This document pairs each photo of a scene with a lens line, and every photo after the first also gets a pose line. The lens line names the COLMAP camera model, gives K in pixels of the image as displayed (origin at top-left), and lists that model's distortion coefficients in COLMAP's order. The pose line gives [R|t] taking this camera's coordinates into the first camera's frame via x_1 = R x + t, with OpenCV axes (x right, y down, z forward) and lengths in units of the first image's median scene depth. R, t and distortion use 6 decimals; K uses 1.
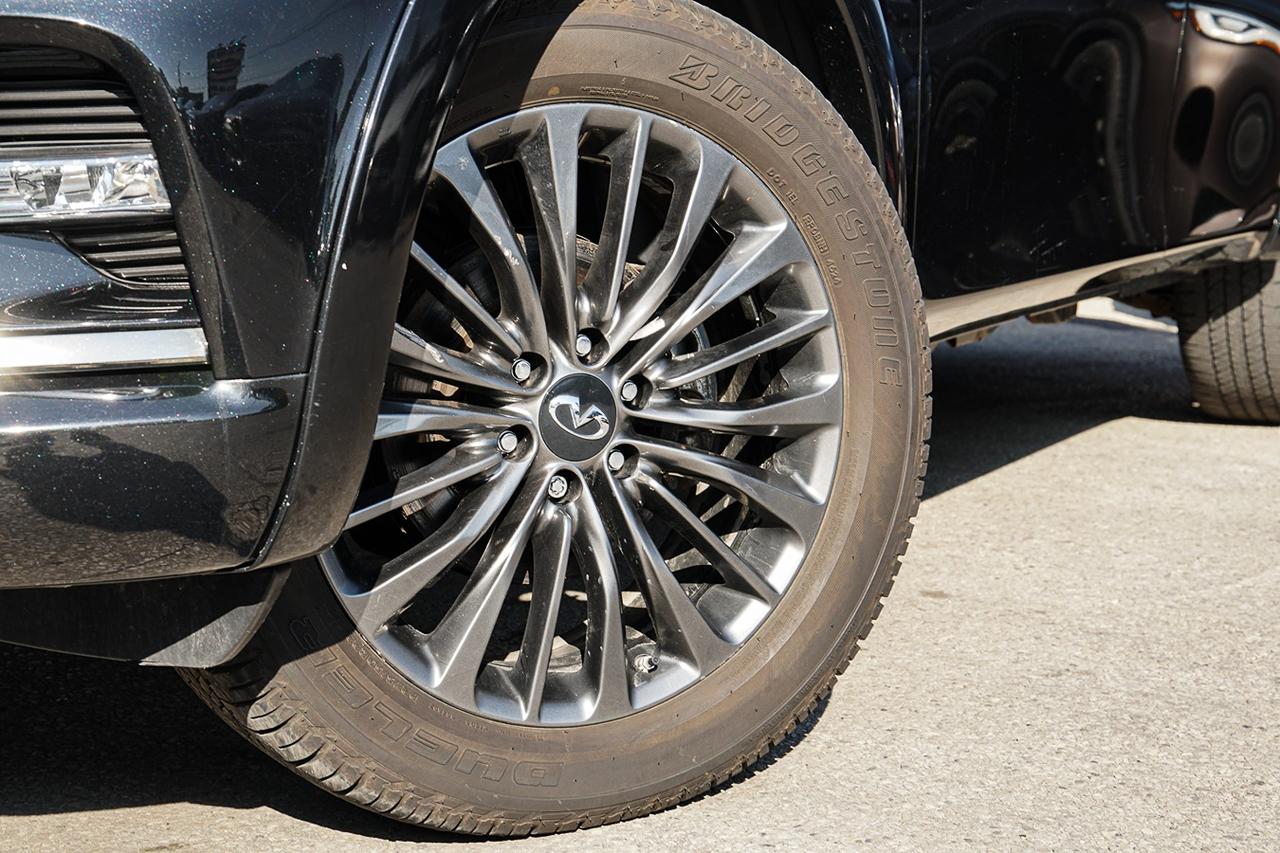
lens RADIAL K [[2075.1, 0, 640.0], [0, 2075.1, 426.5], [0, 0, 1]] dist [0.204229, 0.517058]
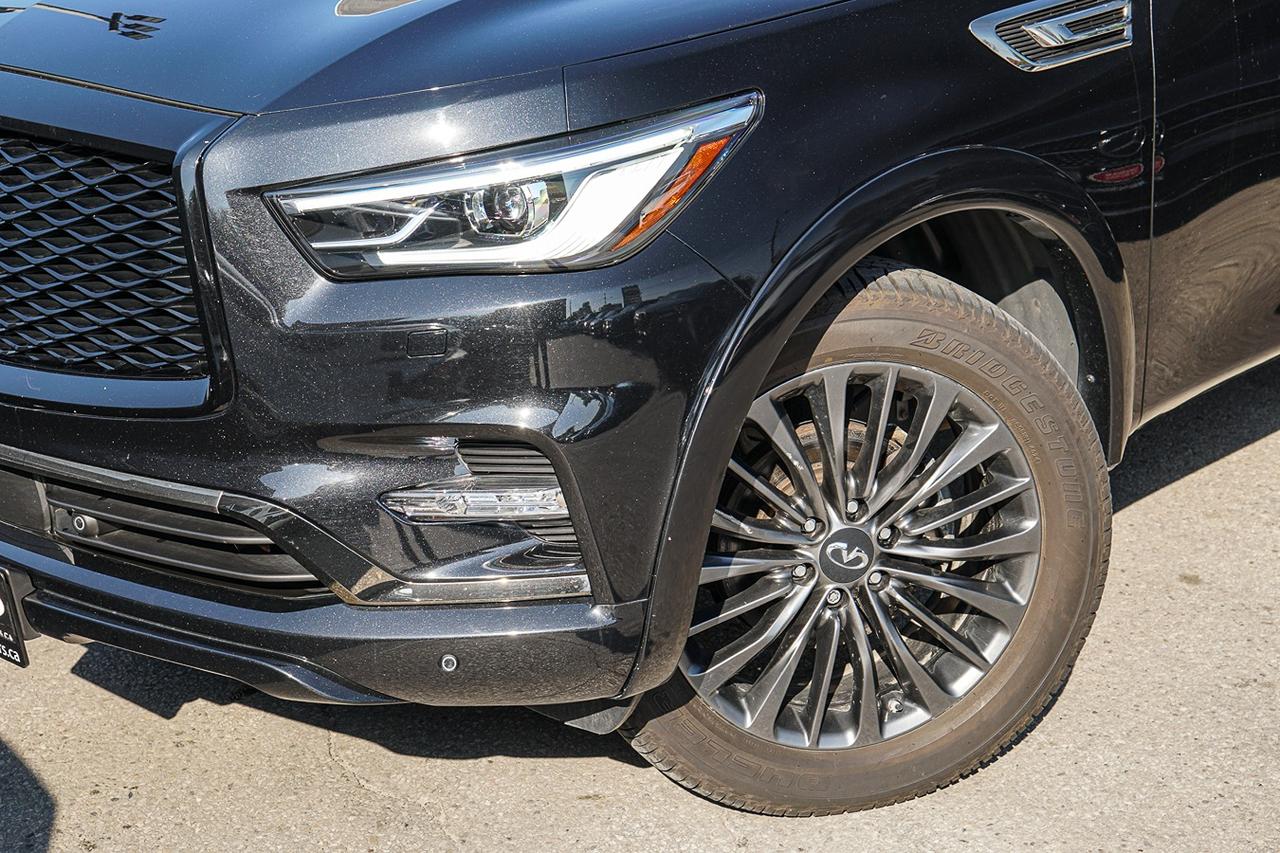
lens RADIAL K [[2075.1, 0, 640.0], [0, 2075.1, 426.5], [0, 0, 1]] dist [0.204229, 0.517058]
pose [[0.968461, 0.048875, -0.244325, 0.189263], [-0.004960, 0.984160, 0.177212, -0.362927], [0.249116, -0.170411, 0.953363, -0.467542]]
